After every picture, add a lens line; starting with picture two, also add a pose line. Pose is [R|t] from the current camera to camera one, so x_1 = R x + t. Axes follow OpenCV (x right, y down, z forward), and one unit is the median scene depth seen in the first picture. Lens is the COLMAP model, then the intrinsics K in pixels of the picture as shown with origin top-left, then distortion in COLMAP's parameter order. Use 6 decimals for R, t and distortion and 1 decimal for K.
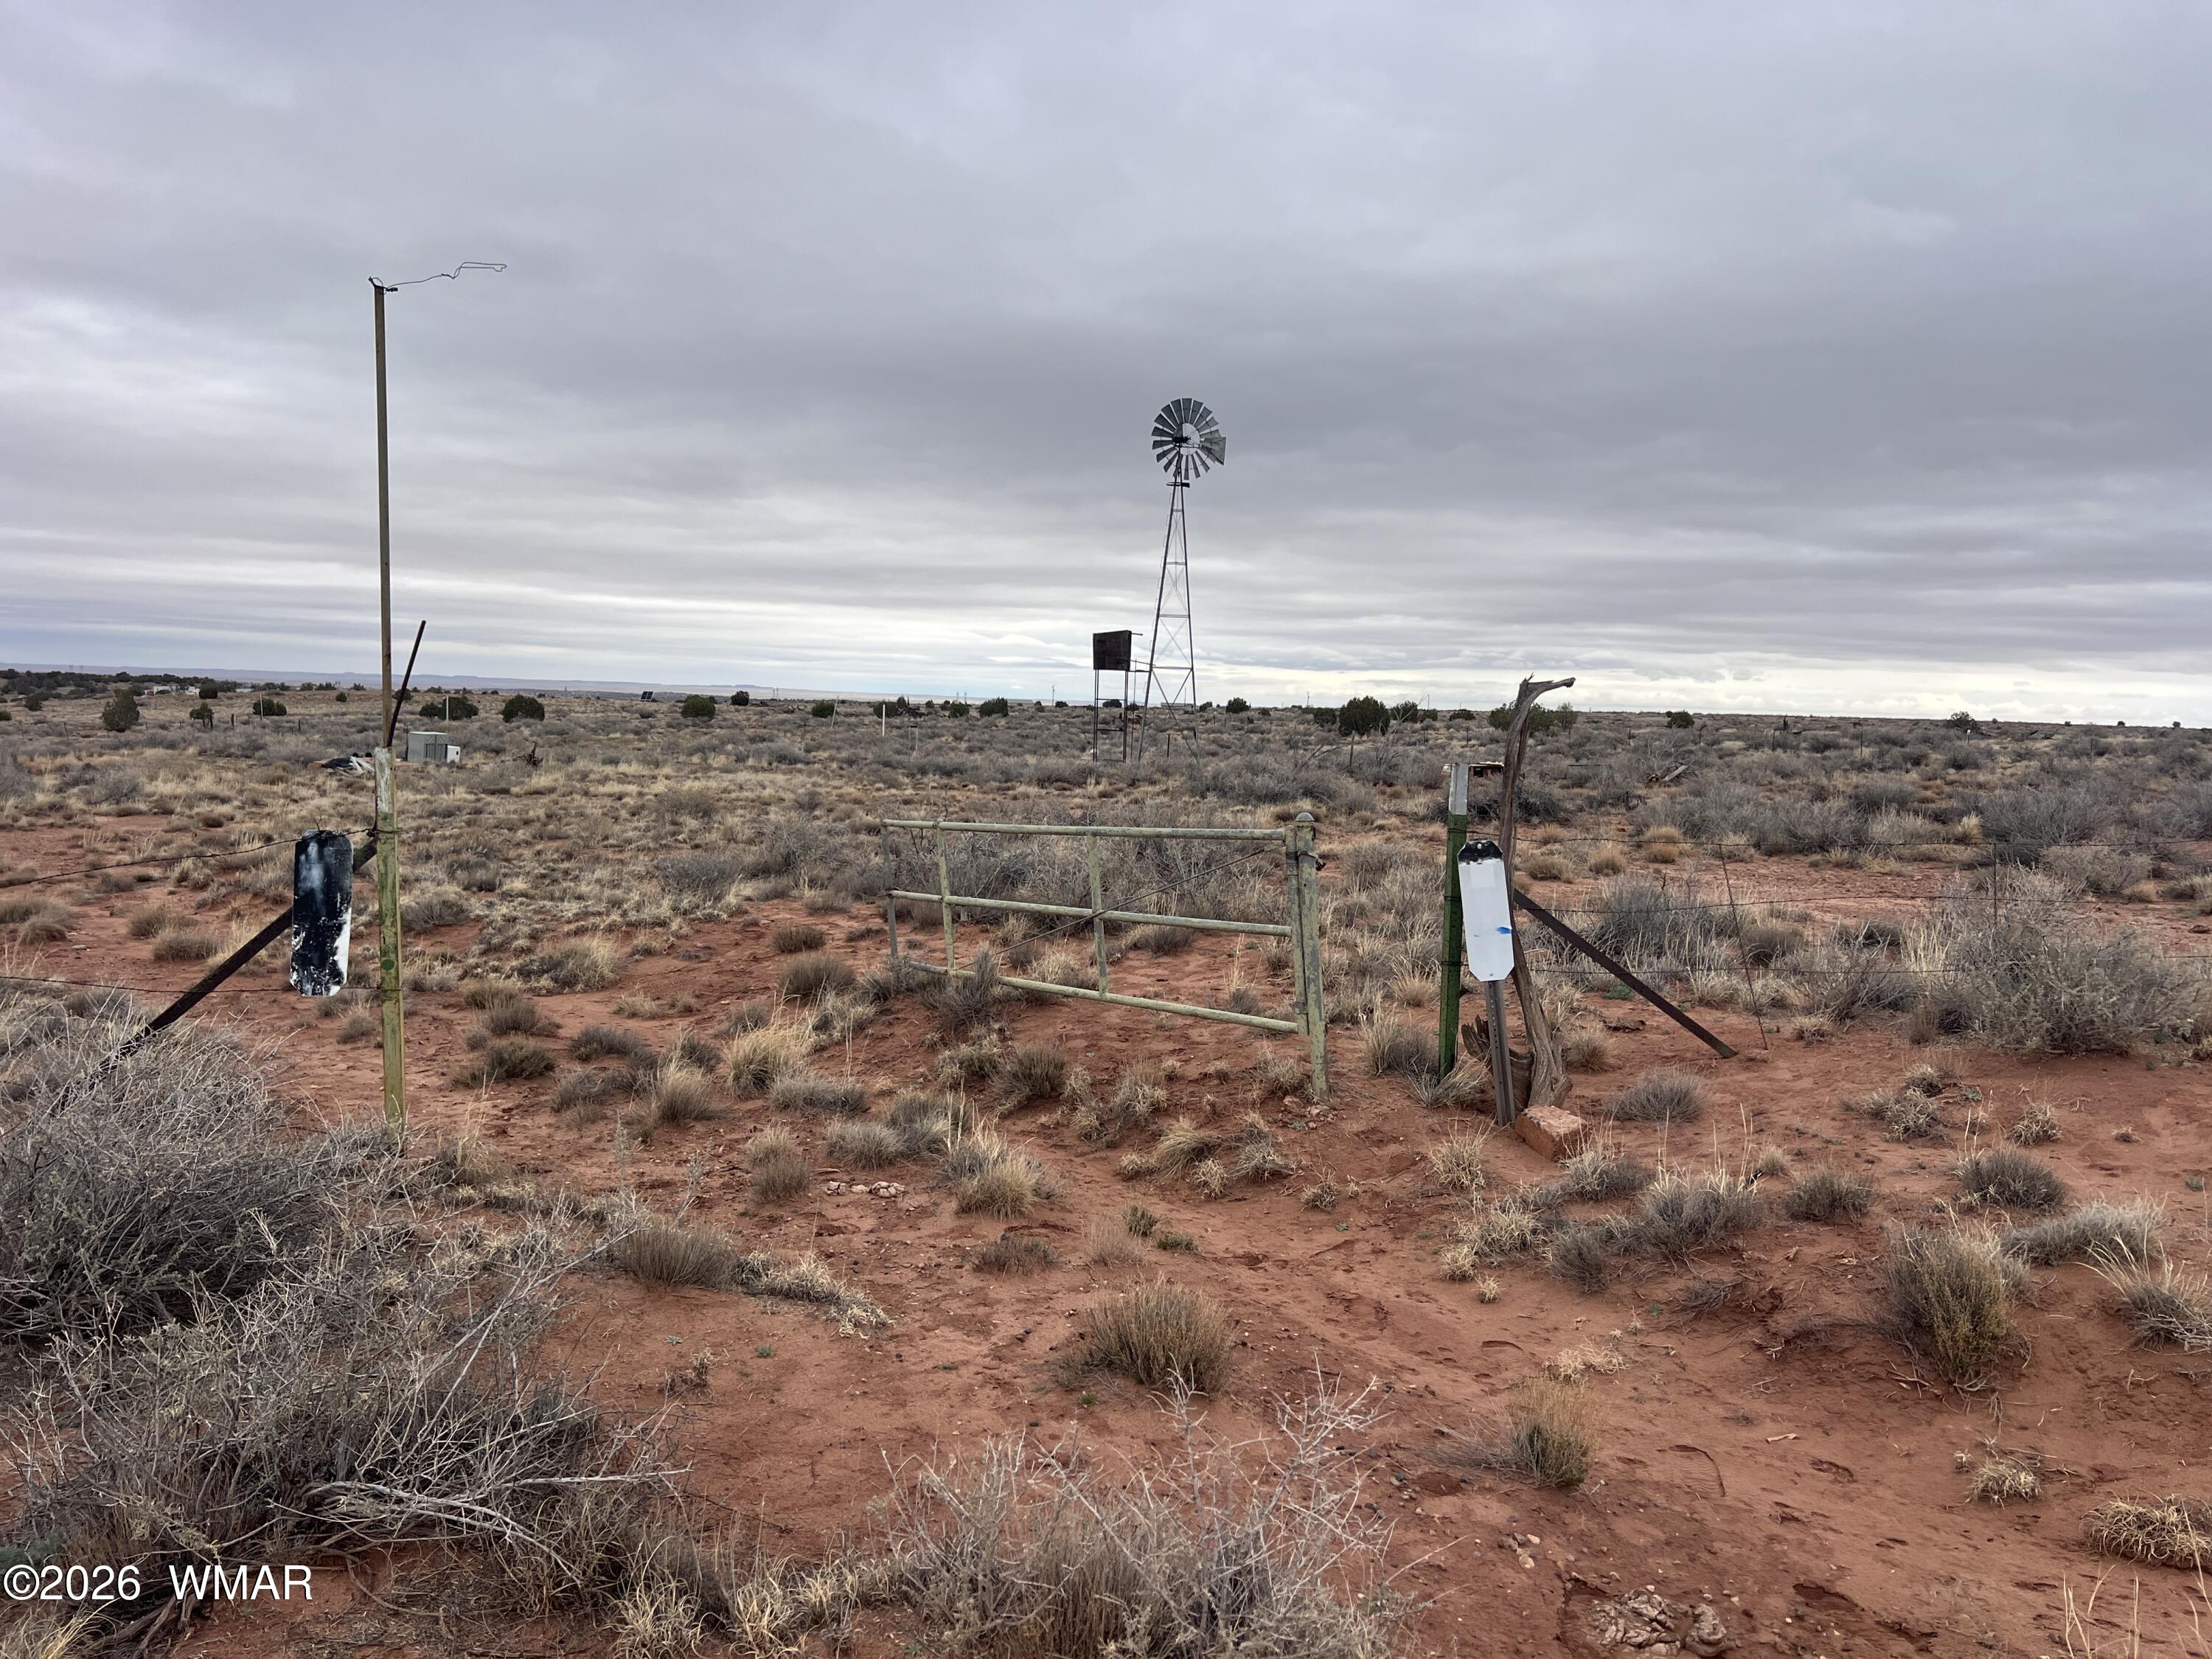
lens RADIAL K [[1637.1, 0, 1112.1], [0, 1637.1, 910.6], [0, 0, 1]] dist [0.045784, -0.053783]
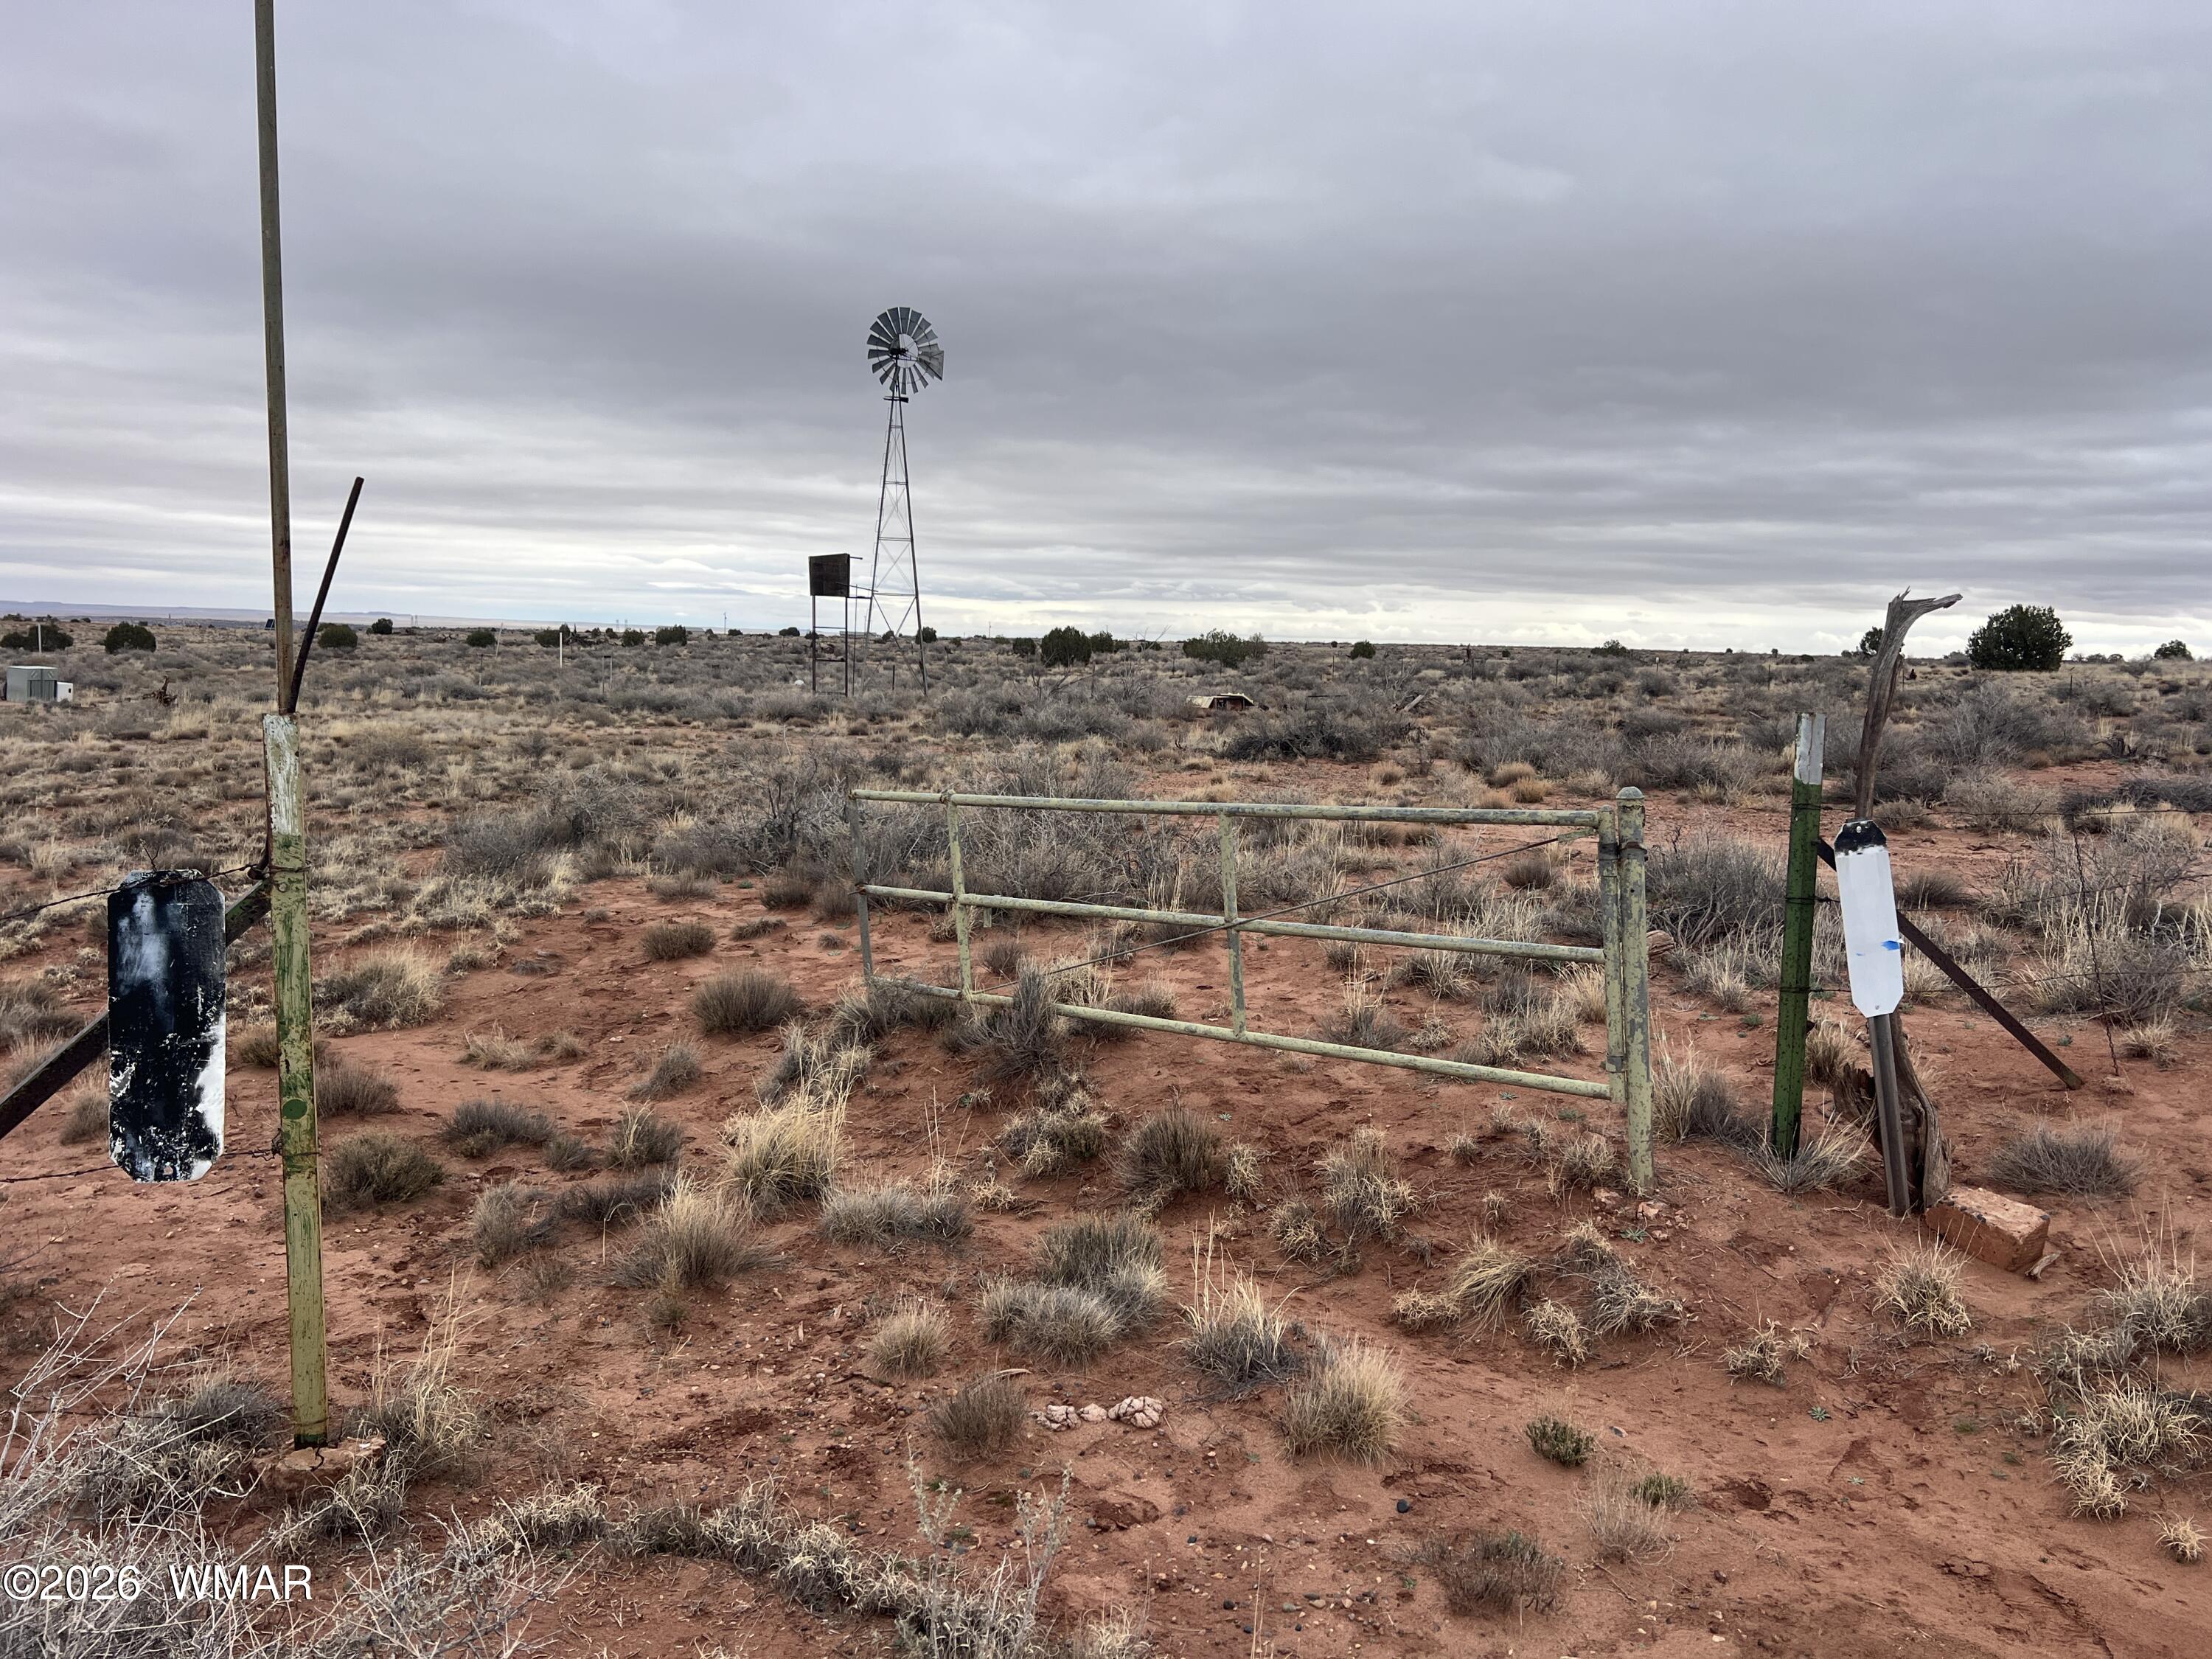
lens RADIAL K [[1637.1, 0, 1103.4], [0, 1637.1, 879.5], [0, 0, 1]] dist [0.045784, -0.053783]
pose [[0.981726, -0.029108, 0.188063, -0.057068], [0.024669, 0.999360, 0.025900, -0.010645], [-0.188697, -0.020788, 0.981815, 0.084906]]
